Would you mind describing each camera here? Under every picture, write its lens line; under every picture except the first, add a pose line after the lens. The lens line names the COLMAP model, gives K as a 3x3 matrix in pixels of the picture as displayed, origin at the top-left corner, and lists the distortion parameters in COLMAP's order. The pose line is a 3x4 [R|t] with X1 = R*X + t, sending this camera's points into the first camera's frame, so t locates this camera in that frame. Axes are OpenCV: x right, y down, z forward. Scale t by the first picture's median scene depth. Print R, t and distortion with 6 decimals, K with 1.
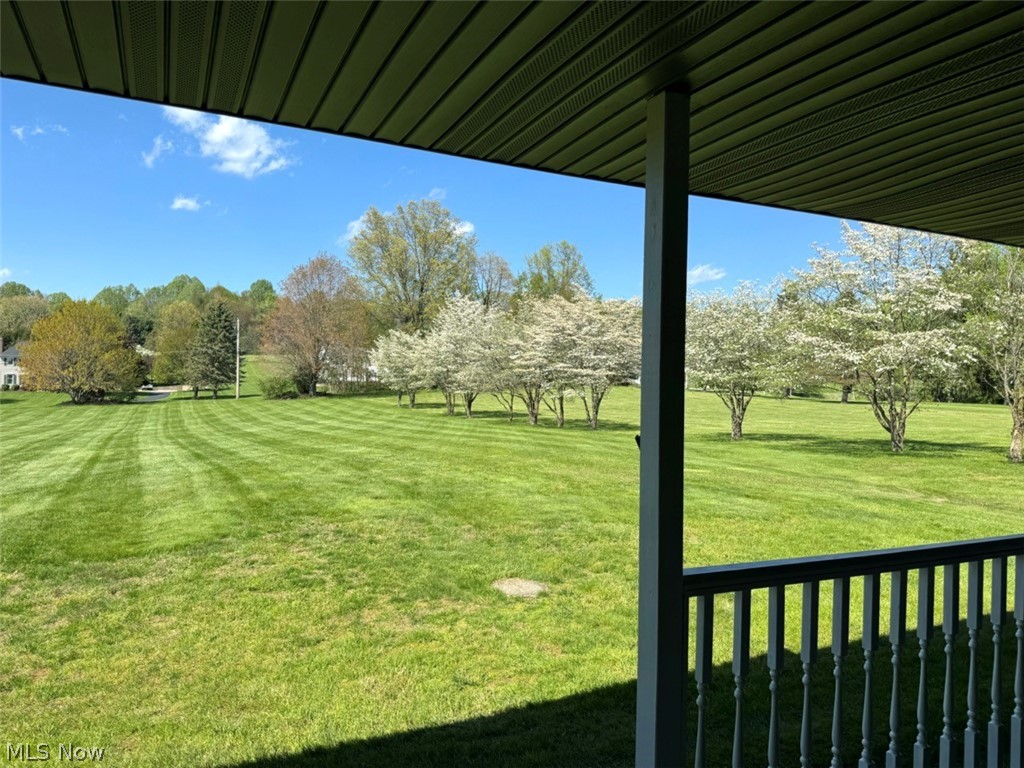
lens RADIAL K [[711.8, 0, 513.8], [0, 711.8, 384.7], [0, 0, 1]] dist [0.083012, -0.108490]
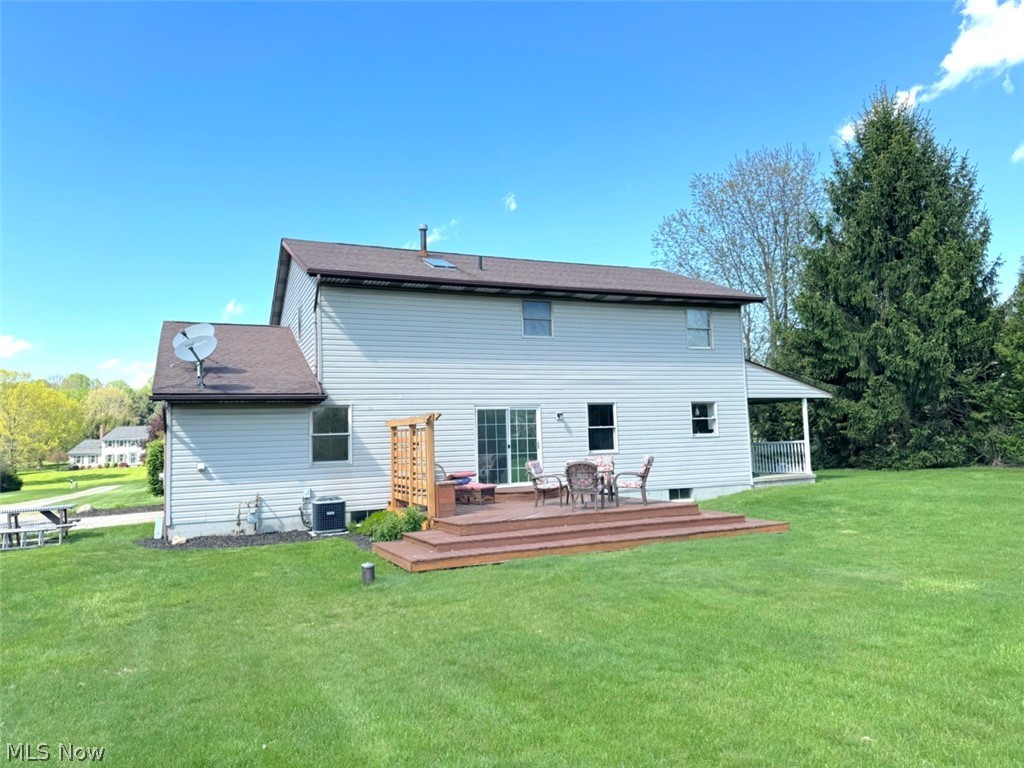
lens RADIAL K [[711.8, 0, 511.7], [0, 711.8, 376.4], [0, 0, 1]] dist [0.083012, -0.108490]
pose [[0.997677, -0.057355, -0.036743, 0.033650], [0.053801, 0.994366, -0.091338, 0.002709], [0.041775, 0.089149, 0.995142, -0.201672]]
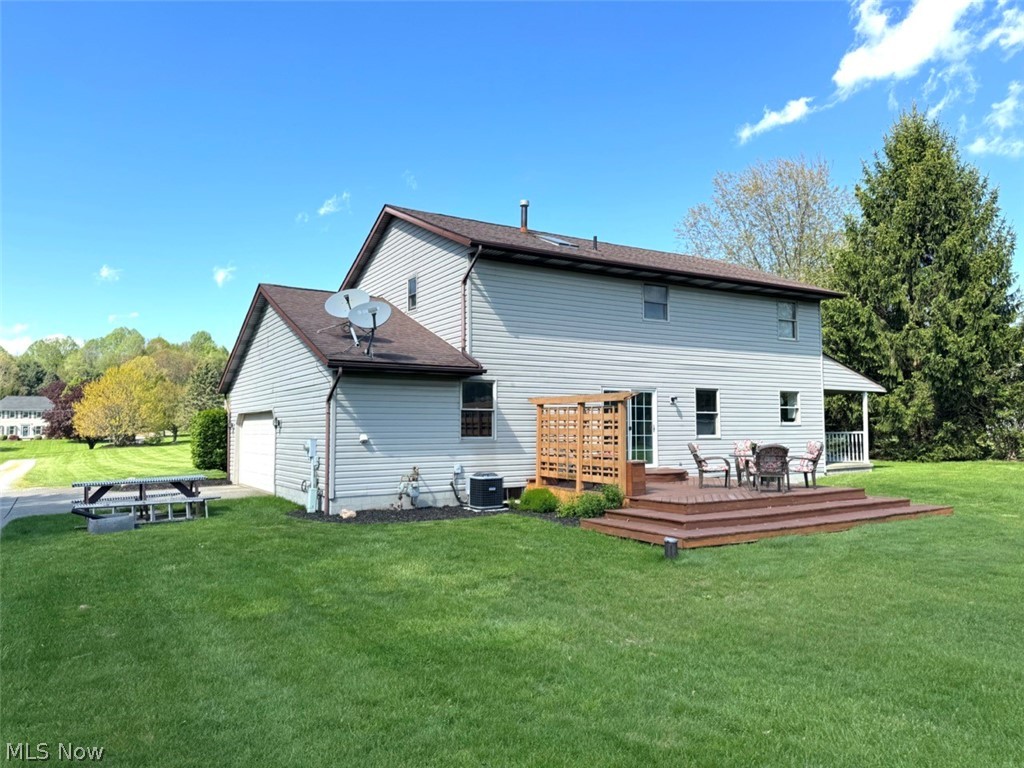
lens RADIAL K [[711.8, 0, 506.2], [0, 711.8, 373.5], [0, 0, 1]] dist [0.083012, -0.108490]
pose [[0.995683, -0.015914, 0.091448, -0.009621], [0.022484, 0.997204, -0.071266, 0.002296], [-0.090058, 0.073014, 0.993256, -0.199718]]
